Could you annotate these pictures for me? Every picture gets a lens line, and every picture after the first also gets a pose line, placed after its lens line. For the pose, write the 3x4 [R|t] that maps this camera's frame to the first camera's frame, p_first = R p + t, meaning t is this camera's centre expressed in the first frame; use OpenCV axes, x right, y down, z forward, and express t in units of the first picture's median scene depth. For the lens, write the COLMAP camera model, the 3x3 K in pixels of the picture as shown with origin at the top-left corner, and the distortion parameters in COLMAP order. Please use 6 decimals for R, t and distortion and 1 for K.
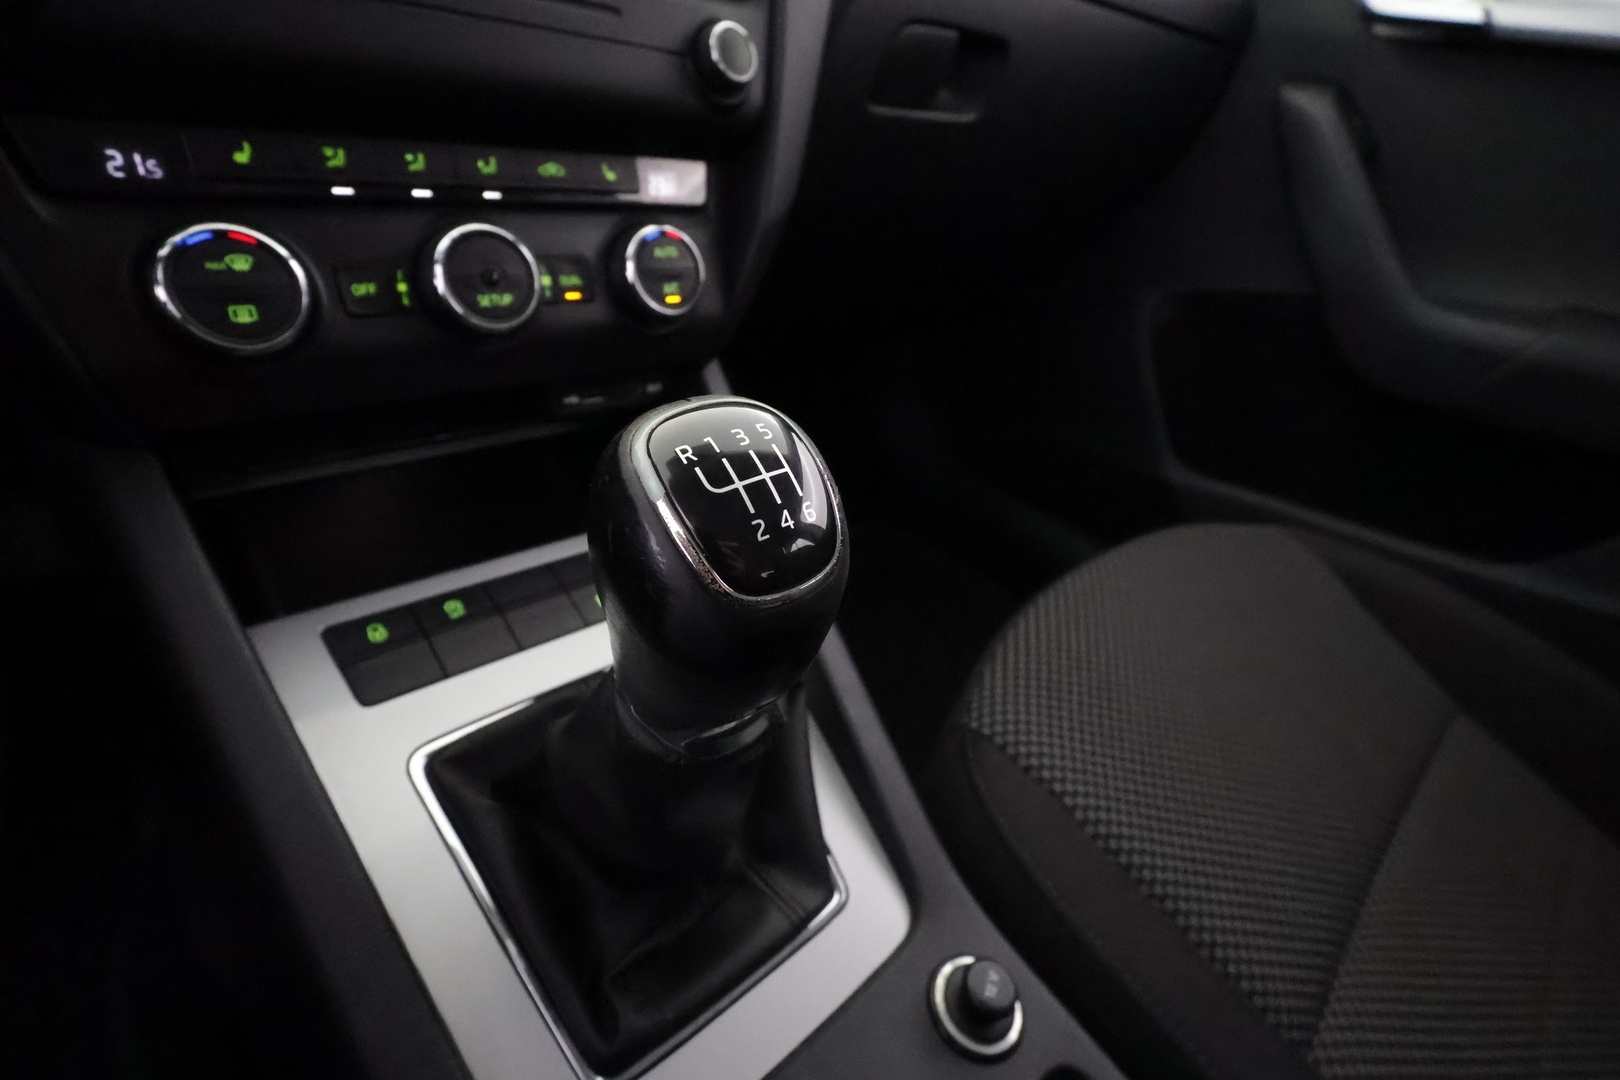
lens RADIAL K [[753.9, 0, 811.6], [0, 753.9, 546.0], [0, 0, 1]] dist [-0.000701, 0.001209]
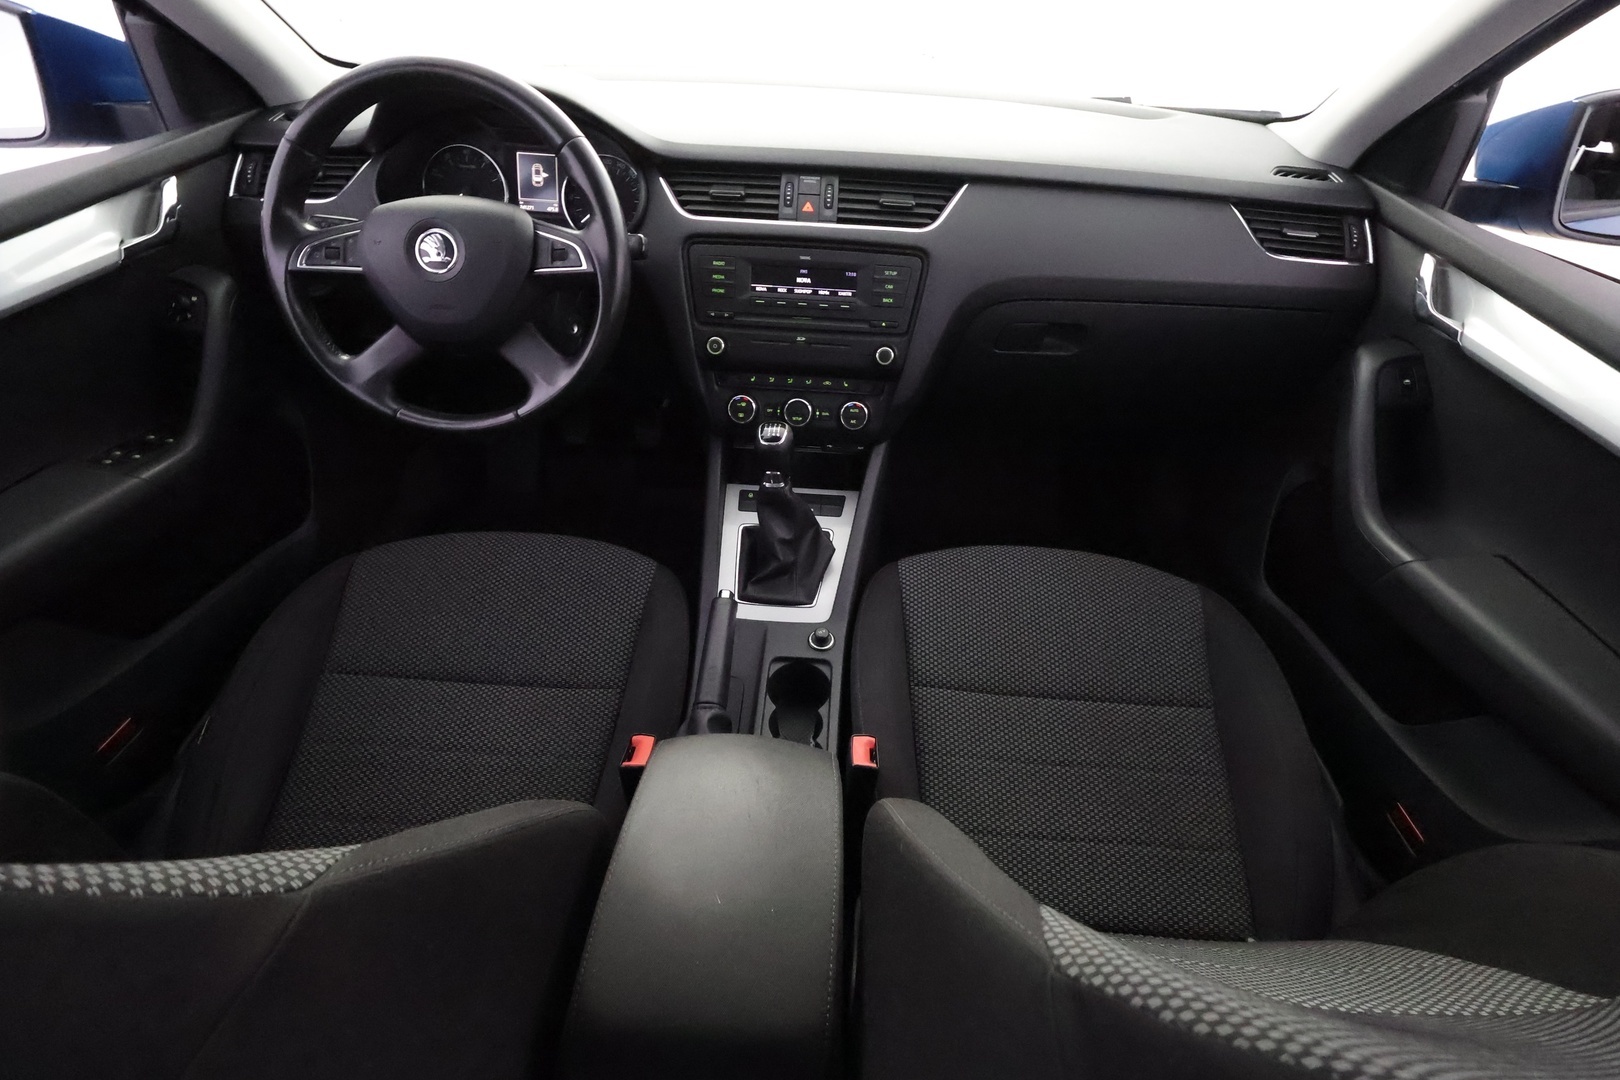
lens RADIAL K [[753.9, 0, 811.6], [0, 753.9, 546.0], [0, 0, 1]] dist [-0.000701, 0.001209]
pose [[0.698785, 0.332856, -0.633171, 2.244284], [-0.318333, 0.937367, 0.141449, -0.294110], [0.640596, 0.102717, 0.760977, -1.755232]]
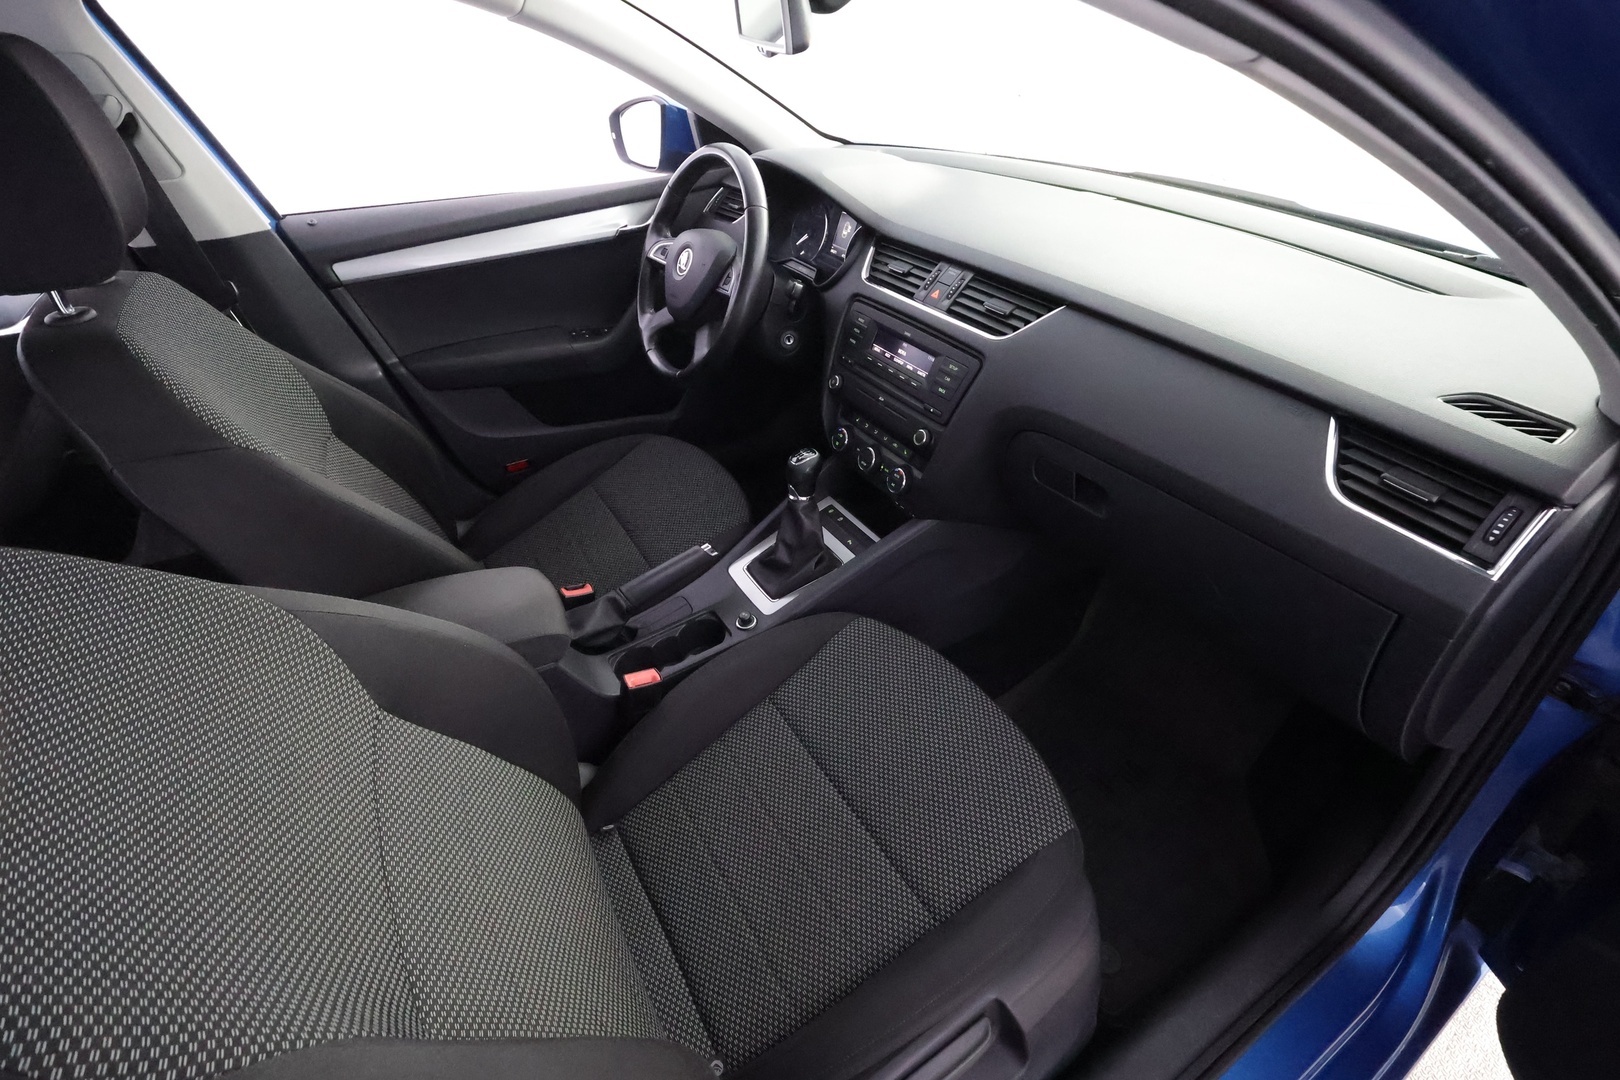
lens RADIAL K [[753.9, 0, 811.6], [0, 753.9, 546.0], [0, 0, 1]] dist [-0.000701, 0.001209]
pose [[-0.195898, 0.442972, -0.874871, 3.628995], [-0.537662, 0.697584, 0.473598, -1.896099], [0.820087, 0.563162, 0.101514, 0.603509]]
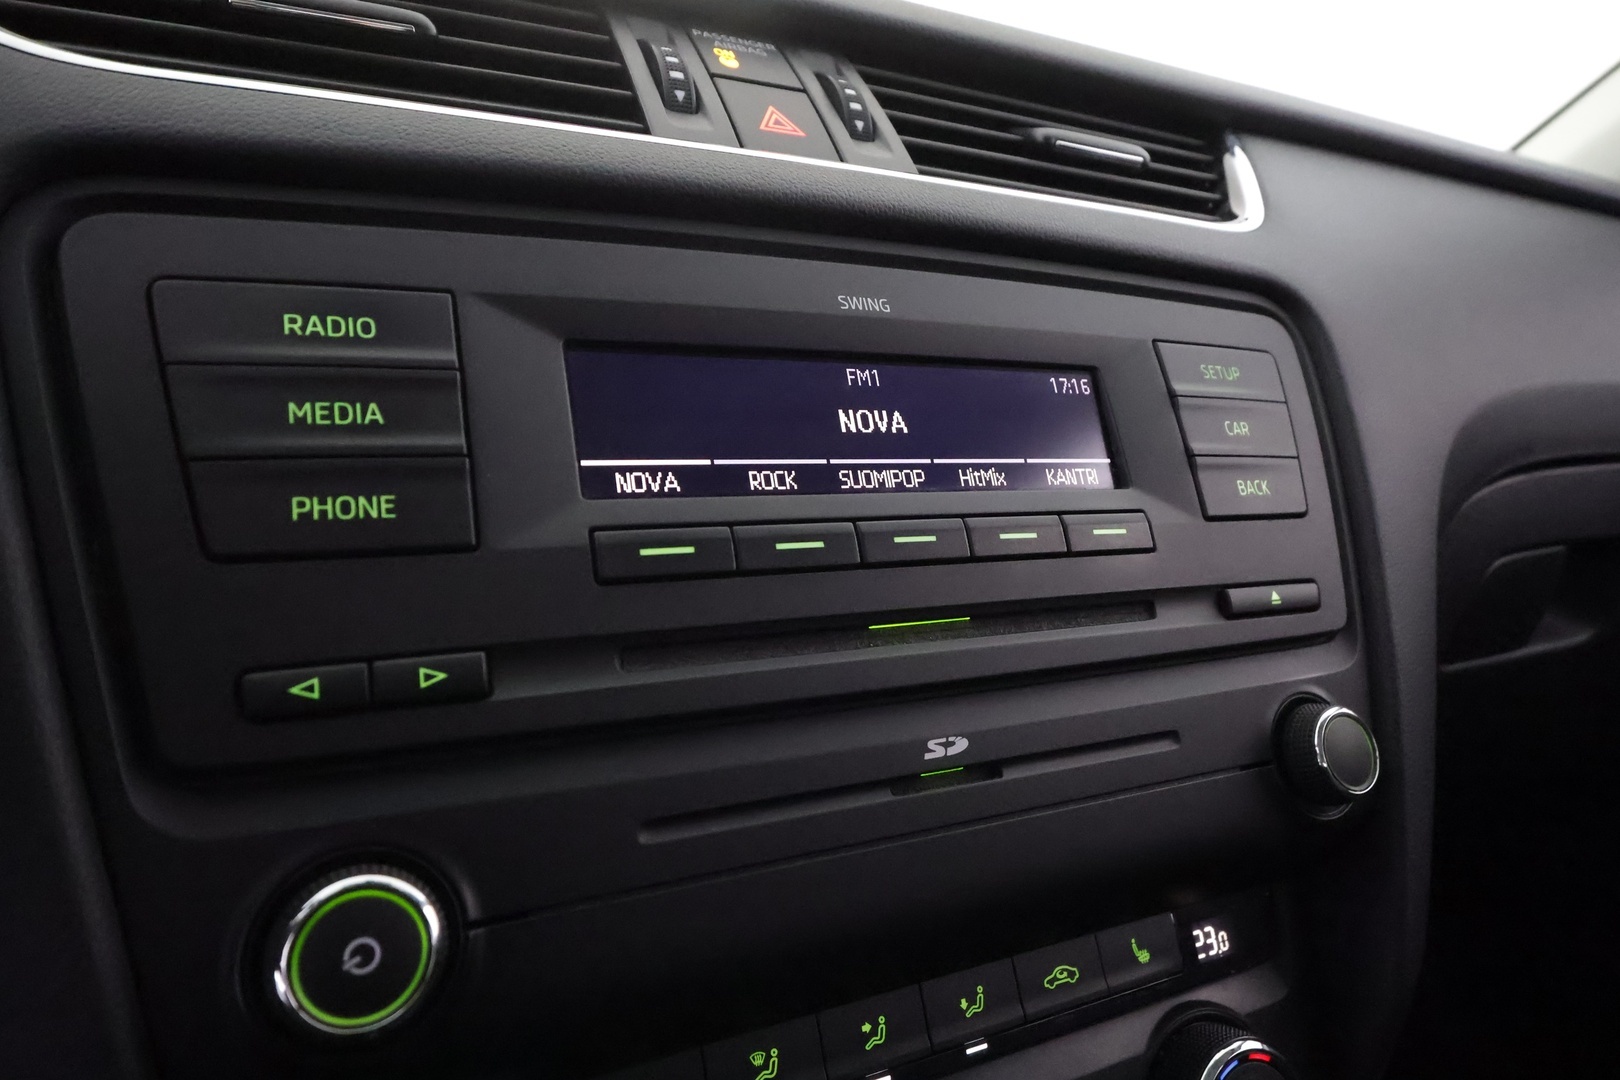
lens RADIAL K [[1031.9, 0, 810.0], [0, 1031.9, 540.0], [0, 0, 1]] dist [-0.010795, -0.002792]
pose [[0.960093, -0.091113, -0.264424, -0.318535], [-0.032477, 0.902732, -0.428975, -0.504708], [0.277789, 0.420444, 0.863748, 0.119110]]
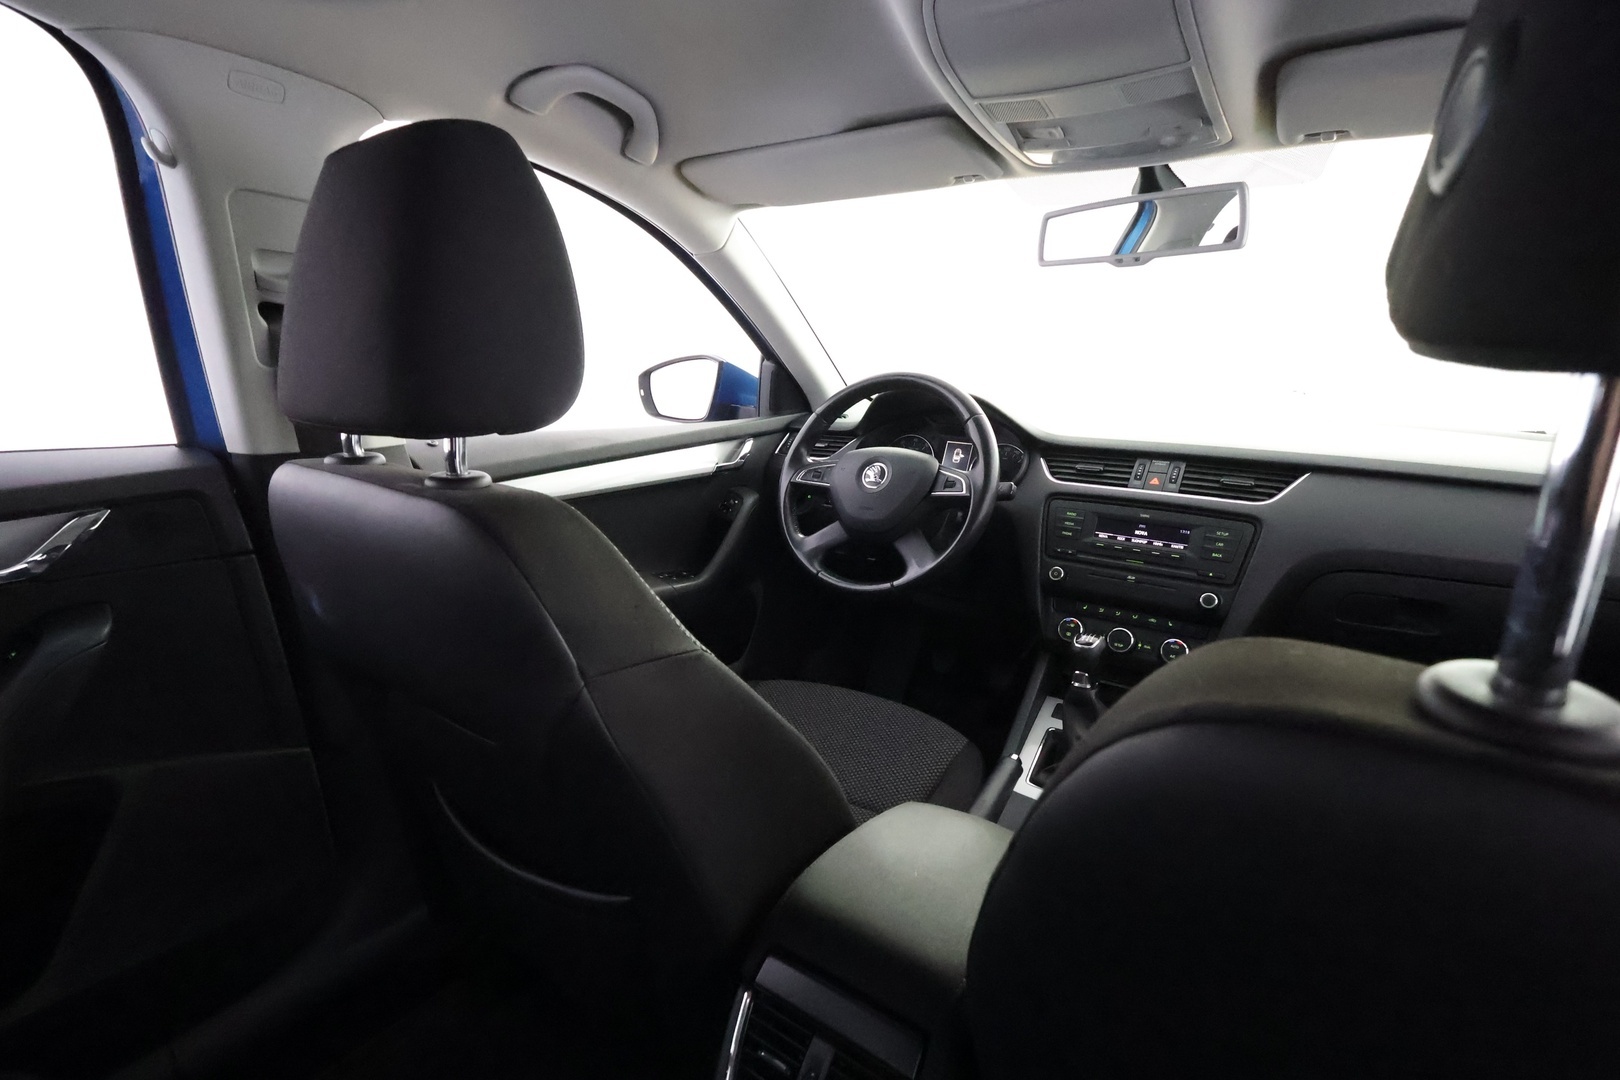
lens RADIAL K [[739.9, 0, 810.0], [0, 739.9, 540.0], [0, 0, 1]] dist [-0.001051, 0.000096]
pose [[0.214393, 0.073597, -0.973971, 3.270061], [-0.515143, 0.855717, -0.048734, 0.266490], [0.829857, 0.512183, 0.221373, -1.681344]]
